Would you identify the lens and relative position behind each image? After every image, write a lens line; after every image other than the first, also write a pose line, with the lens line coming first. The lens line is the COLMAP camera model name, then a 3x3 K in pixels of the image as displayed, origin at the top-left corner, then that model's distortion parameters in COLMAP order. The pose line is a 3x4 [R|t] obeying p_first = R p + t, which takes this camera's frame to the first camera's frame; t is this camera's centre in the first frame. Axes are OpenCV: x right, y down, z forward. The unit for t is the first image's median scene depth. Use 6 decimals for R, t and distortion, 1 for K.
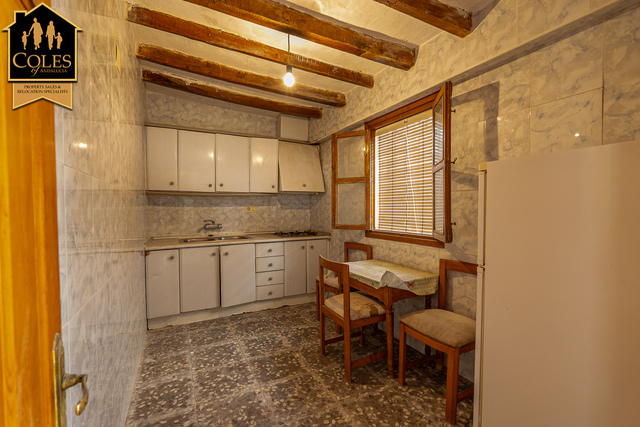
lens RADIAL K [[287.6, 0, 320.3], [0, 287.6, 211.8], [0, 0, 1]] dist [-0.002726, -0.000177]
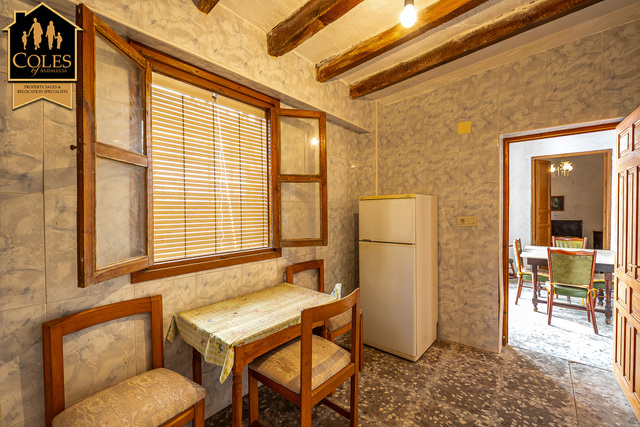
lens RADIAL K [[269.6, 0, 321.6], [0, 269.6, 215.2], [0, 0, 1]] dist [-0.006464, -0.000347]
pose [[-0.390466, 0.003000, 0.920612, -0.442714], [0.031726, 0.999445, 0.010199, -0.022166], [-0.920070, 0.033190, -0.390344, 1.088743]]
